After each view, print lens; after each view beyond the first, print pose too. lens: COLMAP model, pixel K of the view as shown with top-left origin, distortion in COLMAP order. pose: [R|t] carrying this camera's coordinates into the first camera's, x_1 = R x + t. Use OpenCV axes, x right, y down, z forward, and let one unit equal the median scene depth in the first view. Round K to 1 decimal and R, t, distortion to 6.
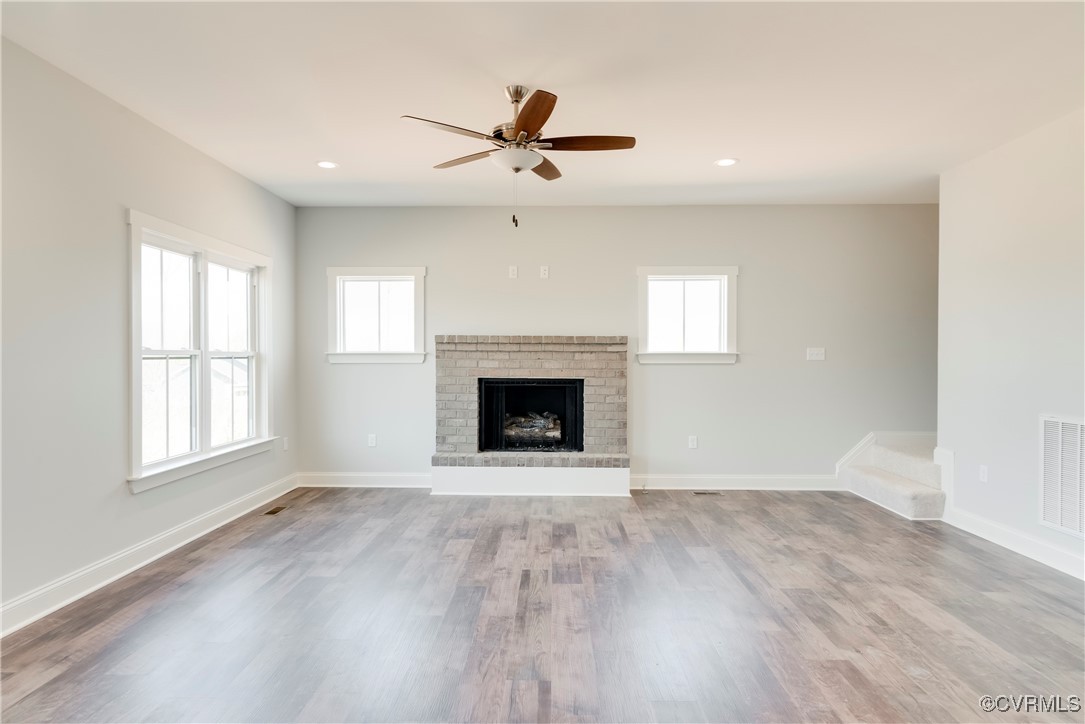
lens RADIAL K [[805.2, 0, 542.5], [0, 805.2, 362.0], [0, 0, 1]] dist [-0.002719, -0.001116]
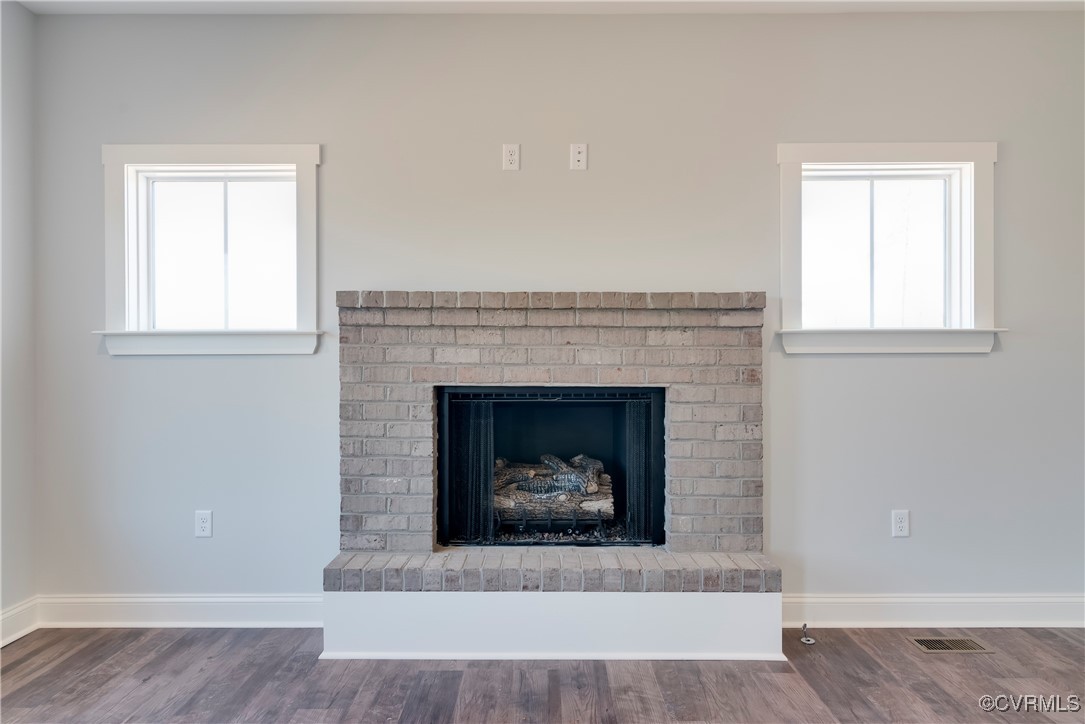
lens RADIAL K [[805.2, 0, 542.5], [0, 805.2, 362.0], [0, 0, 1]] dist [-0.002719, -0.001116]
pose [[0.999919, -0.003155, 0.012302, -0.024567], [0.003205, 0.999986, -0.004113, 0.008379], [-0.012288, 0.004152, 0.999916, 0.547579]]
